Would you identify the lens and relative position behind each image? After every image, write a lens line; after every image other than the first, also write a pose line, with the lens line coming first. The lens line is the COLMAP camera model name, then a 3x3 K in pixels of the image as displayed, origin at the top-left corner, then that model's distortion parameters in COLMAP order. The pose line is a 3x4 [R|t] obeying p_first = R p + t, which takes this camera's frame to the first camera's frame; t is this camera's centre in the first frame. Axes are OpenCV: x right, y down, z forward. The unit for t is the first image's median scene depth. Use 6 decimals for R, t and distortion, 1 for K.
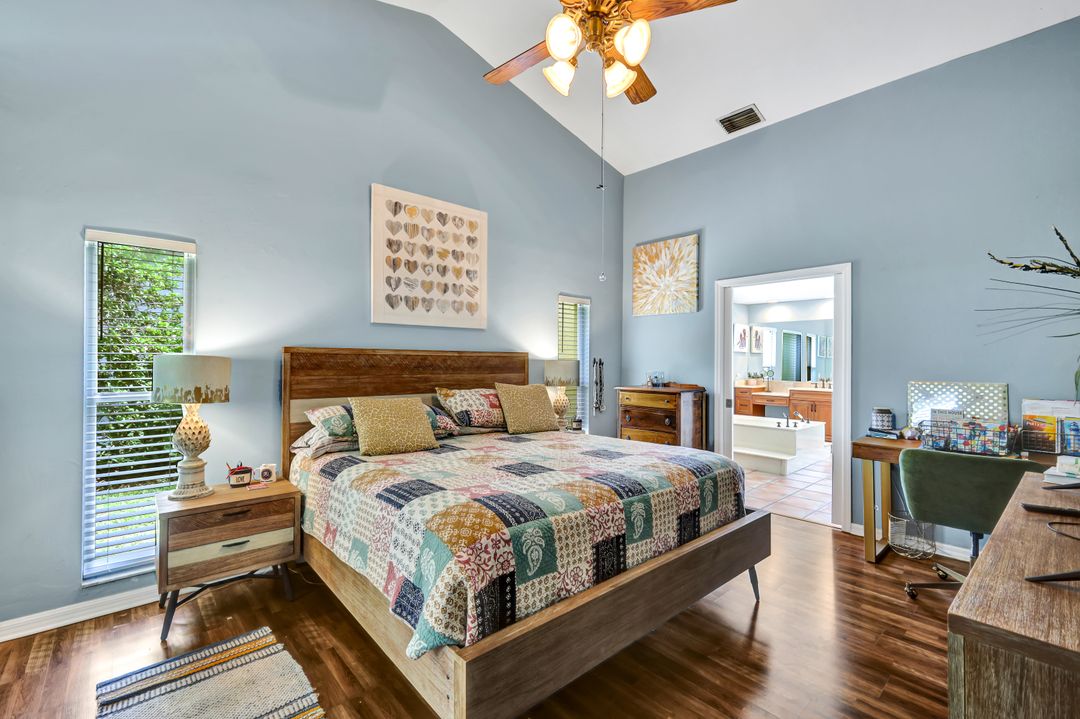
lens RADIAL K [[473.4, 0, 541.3], [0, 473.4, 360.4], [0, 0, 1]] dist [0.001335, 0.000219]
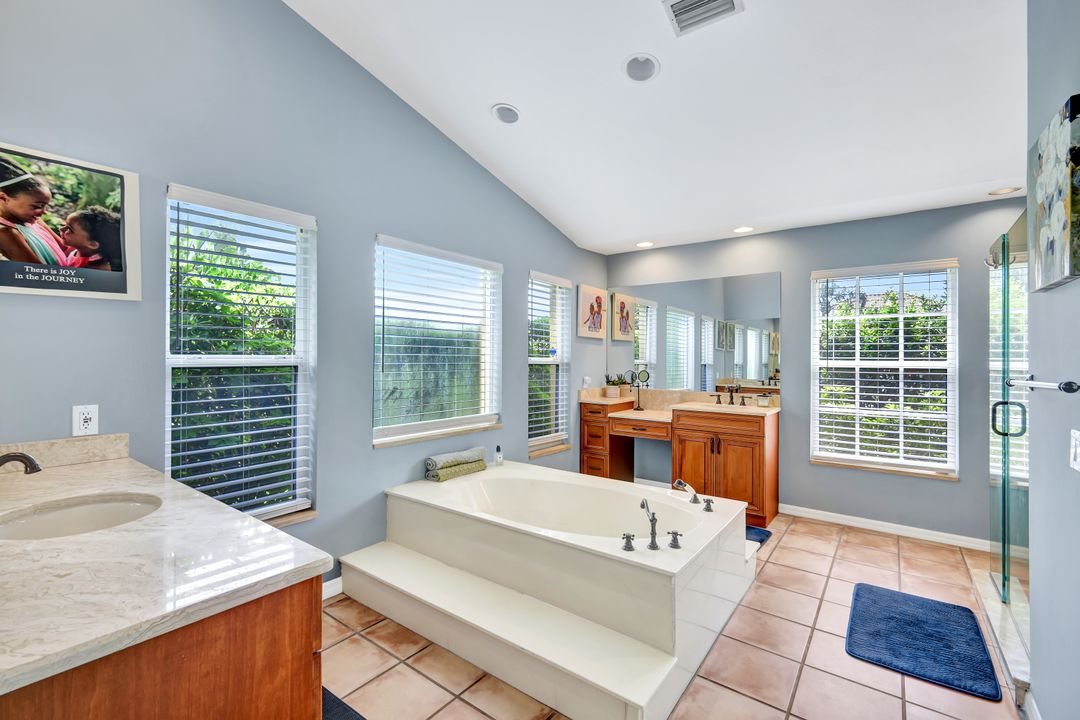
lens RADIAL K [[473.4, 0, 541.3], [0, 473.4, 360.9], [0, 0, 1]] dist [0.001335, 0.000219]
pose [[0.982244, 0.000466, 0.187605, 0.257165], [-0.002017, 0.999965, 0.008077, 0.004588], [-0.187595, -0.008312, 0.982211, 0.465958]]
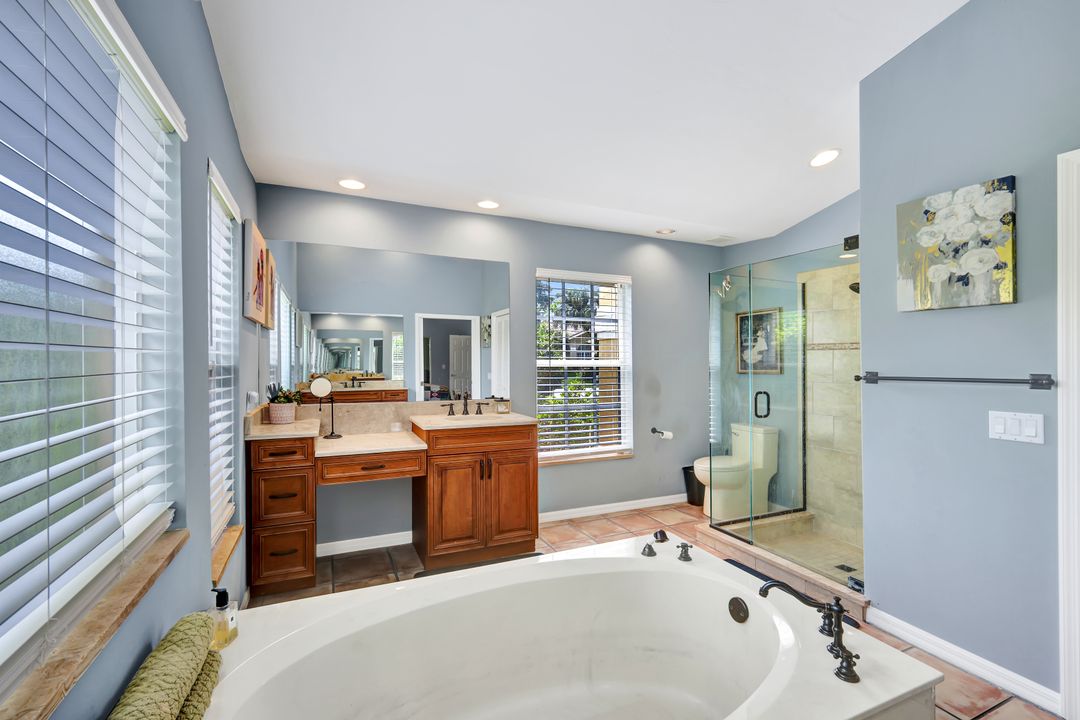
lens RADIAL K [[473.4, 0, 541.3], [0, 473.4, 360.9], [0, 0, 1]] dist [0.001335, 0.000219]
pose [[0.300852, -0.006332, 0.953650, 0.179991], [-0.005008, 0.999954, 0.008220, 0.004304], [-0.953658, -0.007249, 0.300806, 0.726809]]
